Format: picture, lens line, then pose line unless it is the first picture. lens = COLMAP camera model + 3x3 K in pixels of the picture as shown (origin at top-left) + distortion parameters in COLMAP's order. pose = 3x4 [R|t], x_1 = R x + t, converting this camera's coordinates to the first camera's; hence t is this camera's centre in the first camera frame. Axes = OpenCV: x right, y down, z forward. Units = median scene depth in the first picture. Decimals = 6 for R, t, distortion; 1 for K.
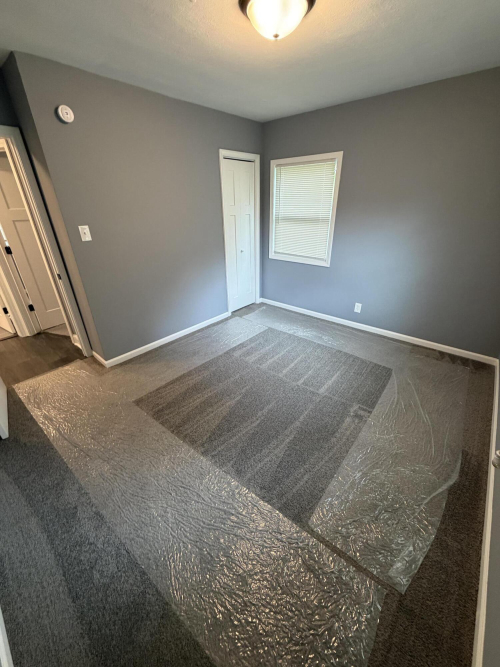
lens RADIAL K [[266.6, 0, 250.5], [0, 266.6, 332.0], [0, 0, 1]] dist [0.000626, -0.000394]
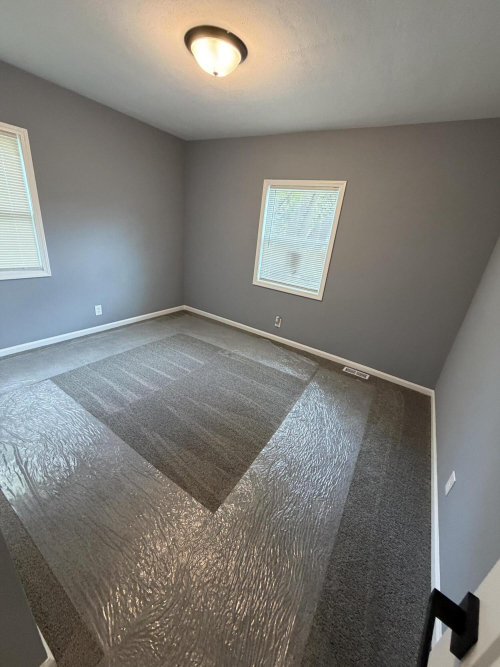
lens RADIAL K [[266.6, 0, 250.5], [0, 266.6, 332.0], [0, 0, 1]] dist [0.000626, -0.000394]
pose [[-0.127816, -0.367793, 0.921081, -0.681946], [0.354400, 0.850447, 0.388768, -0.239048], [-0.926317, 0.376122, 0.021645, 0.595731]]
